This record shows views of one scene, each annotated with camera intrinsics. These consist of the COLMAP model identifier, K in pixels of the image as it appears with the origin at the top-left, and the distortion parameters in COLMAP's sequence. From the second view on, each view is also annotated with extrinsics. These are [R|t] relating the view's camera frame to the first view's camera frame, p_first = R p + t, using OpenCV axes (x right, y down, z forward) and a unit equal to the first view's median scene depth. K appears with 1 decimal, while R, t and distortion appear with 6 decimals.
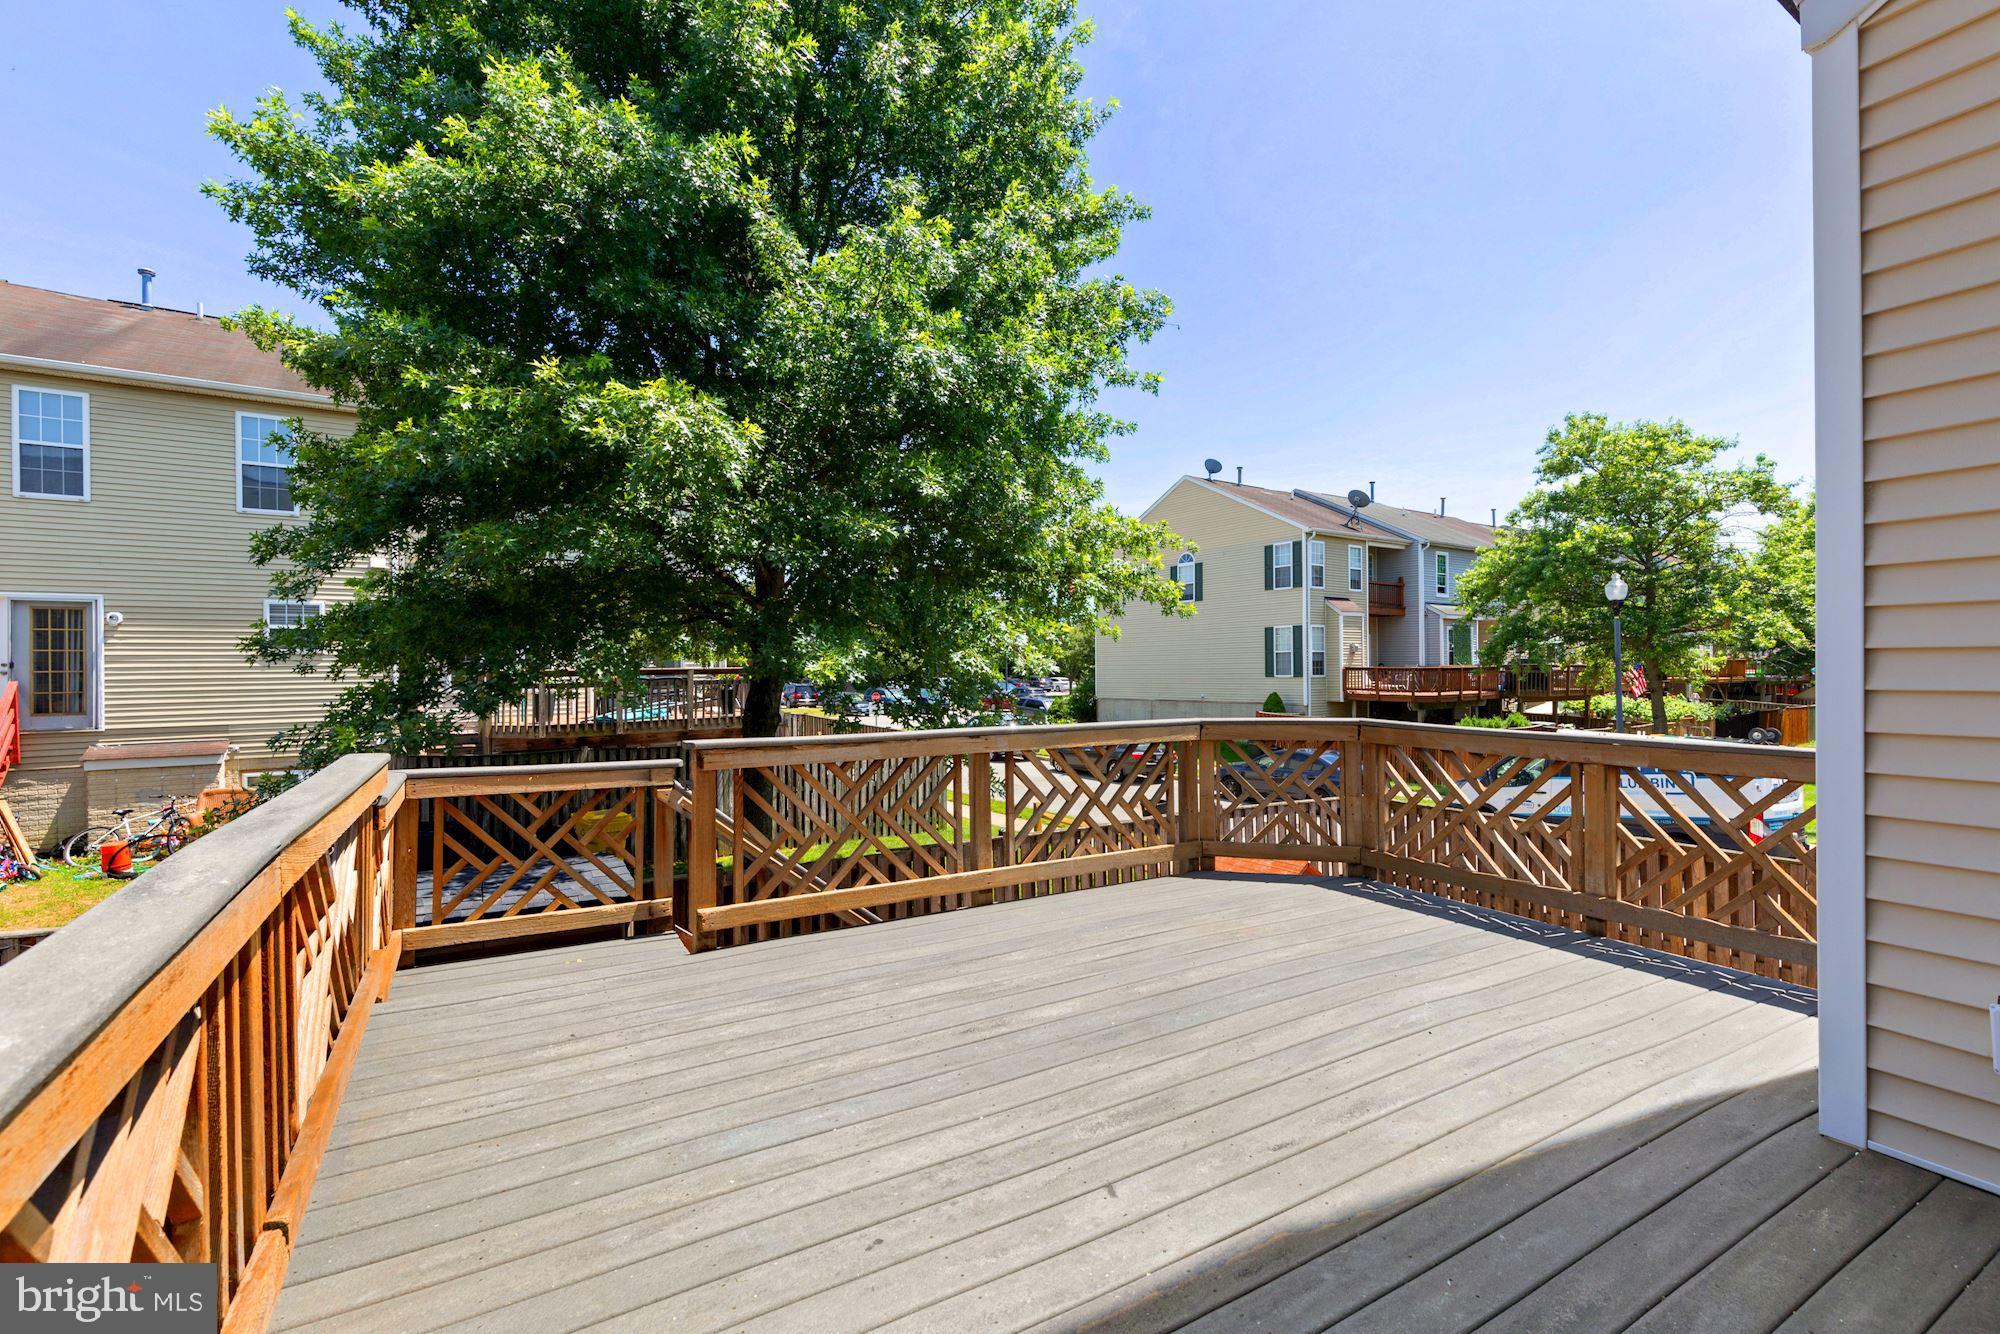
lens RADIAL K [[904.7, 0, 1000.0], [0, 904.7, 667.0], [0, 0, 1]] dist [0.002382, 0.000431]
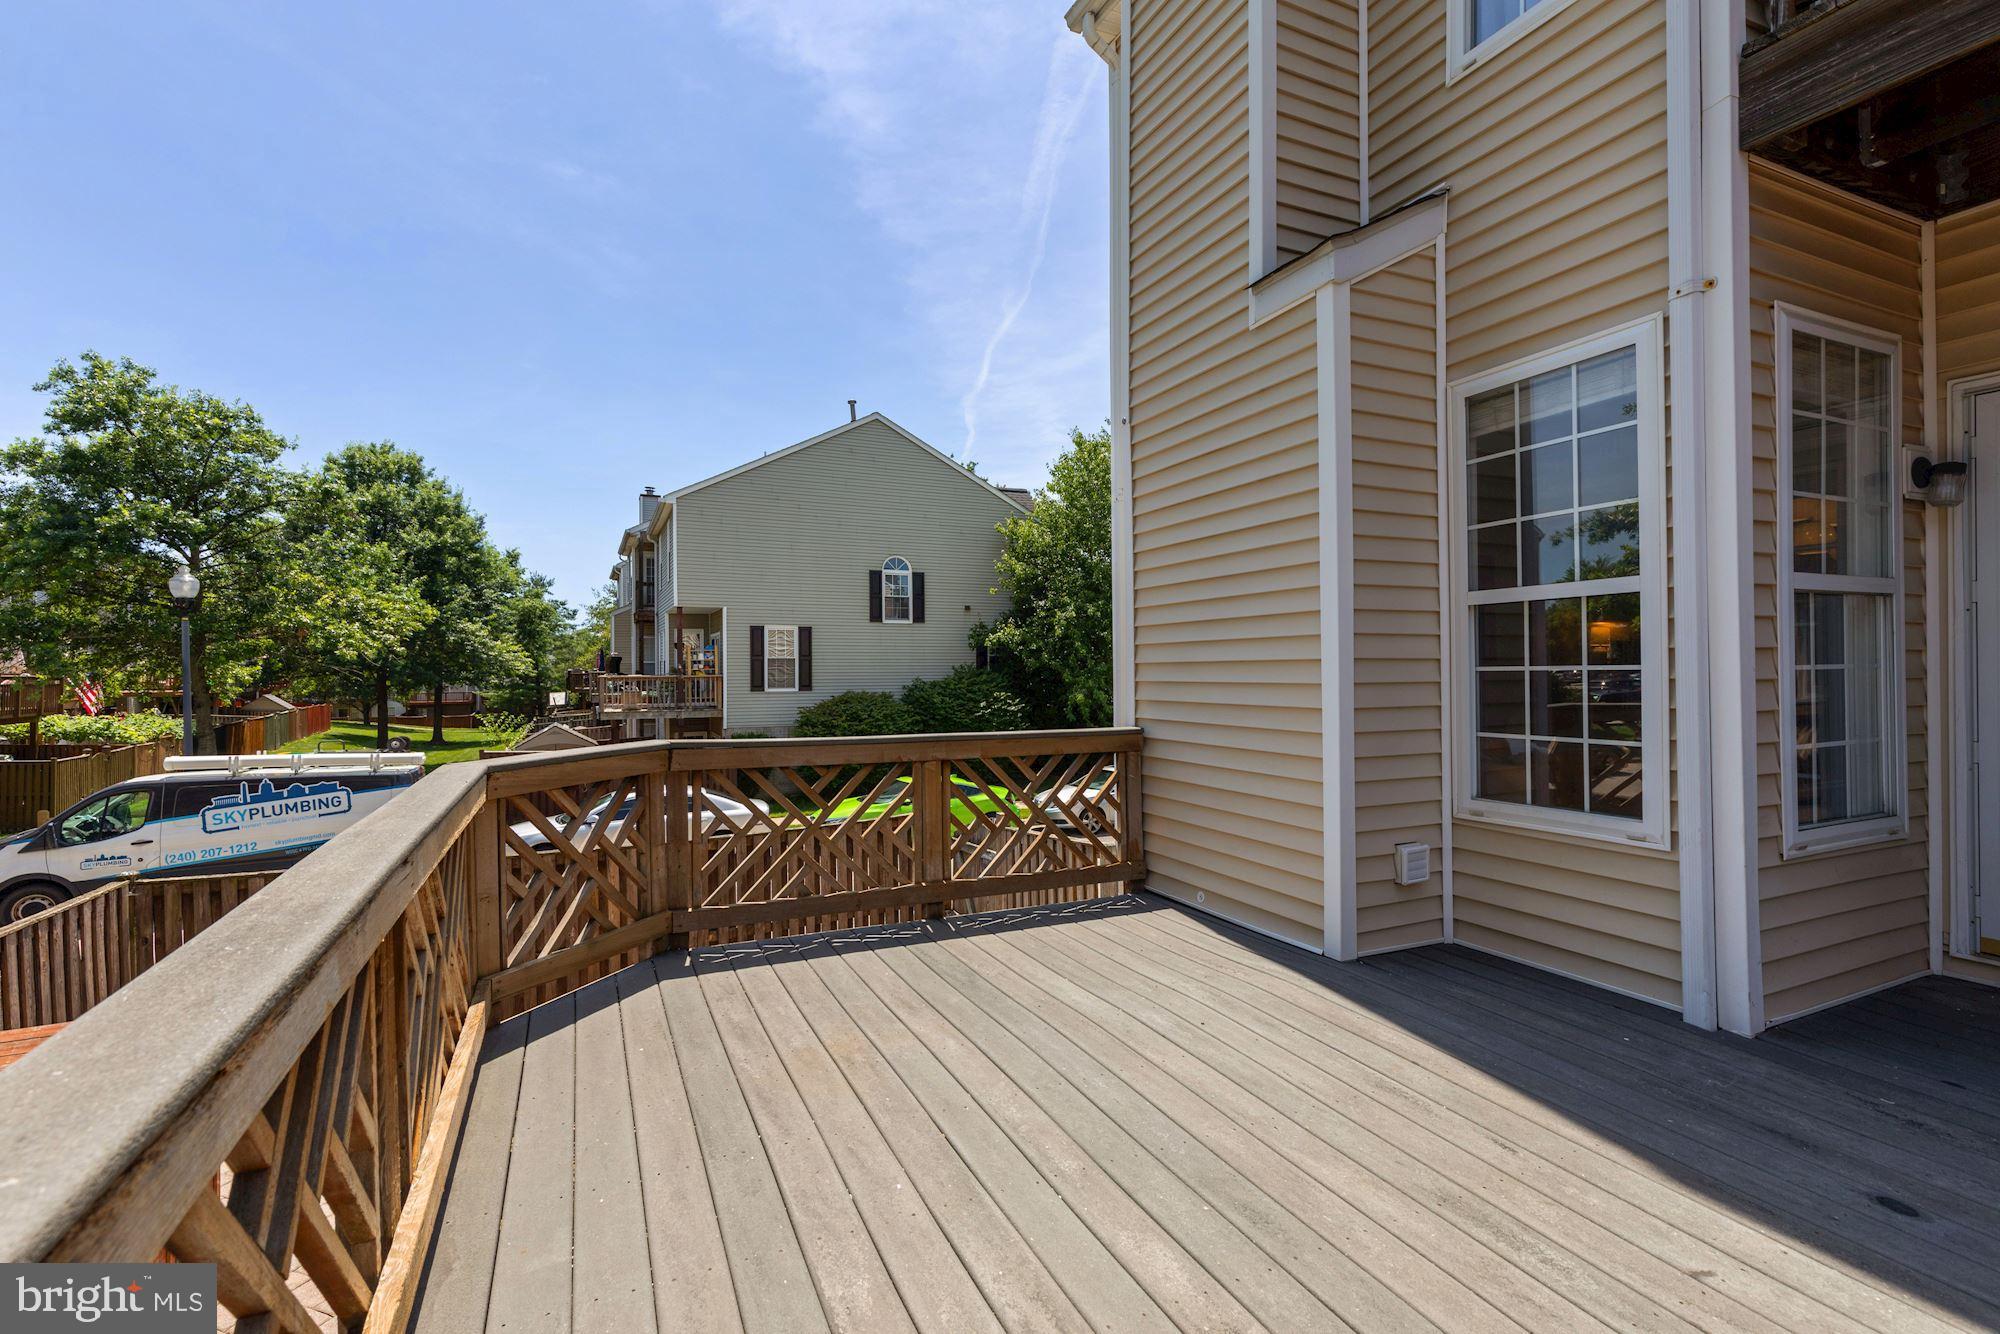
lens RADIAL K [[904.7, 0, 1000.0], [0, 904.7, 667.0], [0, 0, 1]] dist [0.002382, 0.000431]
pose [[0.079531, 0.009178, 0.996790, -0.441096], [0.005175, 0.999940, -0.009620, 0.007941], [-0.996819, 0.005924, 0.079478, 0.893823]]
